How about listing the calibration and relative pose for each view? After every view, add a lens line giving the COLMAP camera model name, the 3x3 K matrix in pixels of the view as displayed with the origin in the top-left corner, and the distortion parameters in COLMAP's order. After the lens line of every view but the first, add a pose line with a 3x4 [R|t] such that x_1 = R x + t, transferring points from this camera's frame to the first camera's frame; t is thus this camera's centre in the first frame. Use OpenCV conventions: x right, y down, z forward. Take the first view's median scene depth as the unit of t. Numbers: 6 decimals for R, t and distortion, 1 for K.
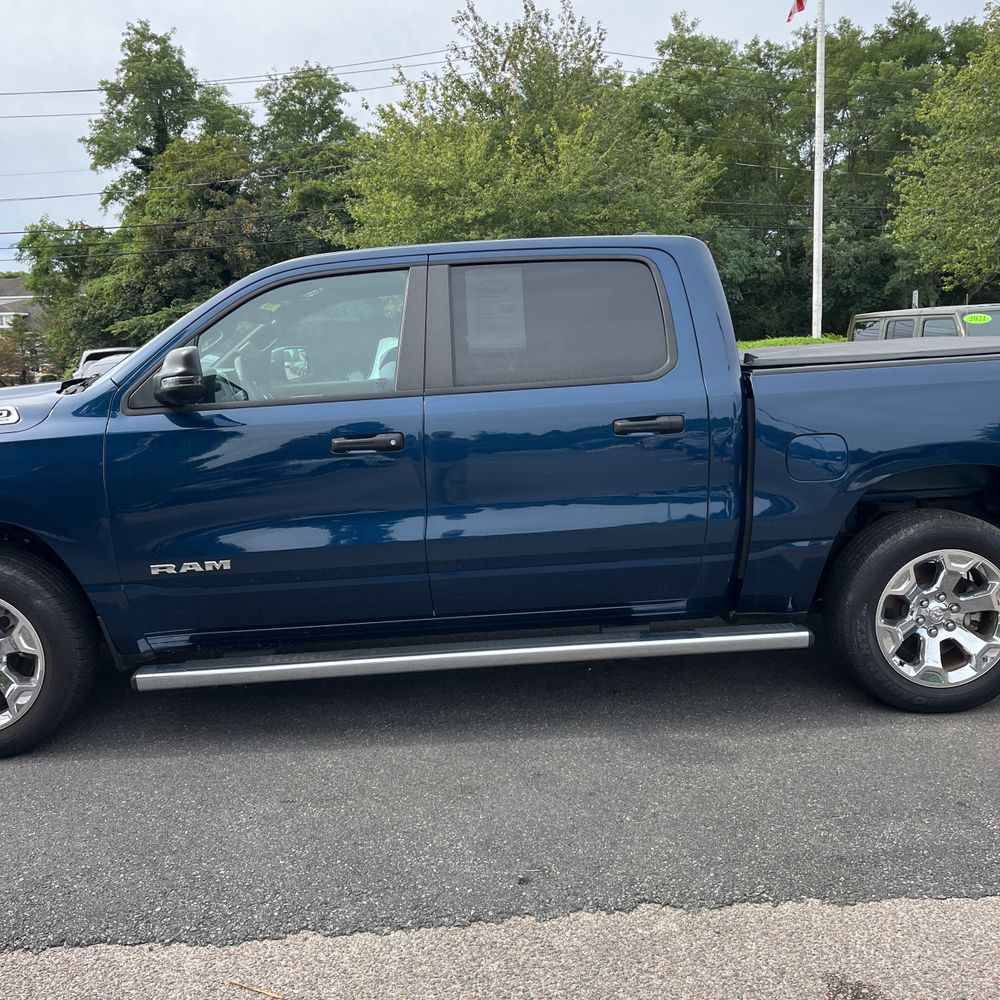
lens RADIAL K [[1016.9, 0, 490.6], [0, 1016.9, 498.5], [0, 0, 1]] dist [0.028184, 0.000000]
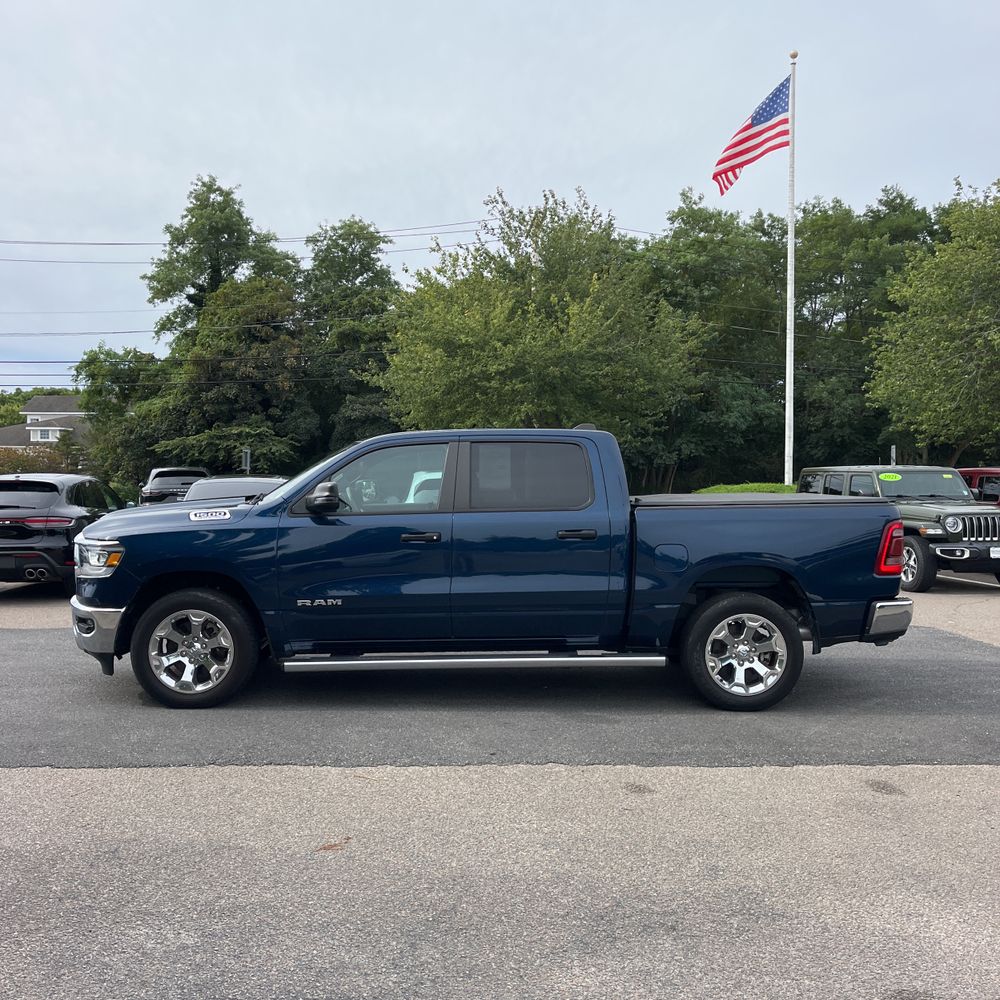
lens RADIAL K [[1016.9, 0, 484.1], [0, 1016.9, 499.4], [0, 0, 1]] dist [0.028184, 0.000000]
pose [[0.998823, 0.042555, -0.023271, 0.004832], [-0.045121, 0.991257, -0.123994, 0.015199], [0.017791, 0.124898, 0.992010, -0.125931]]
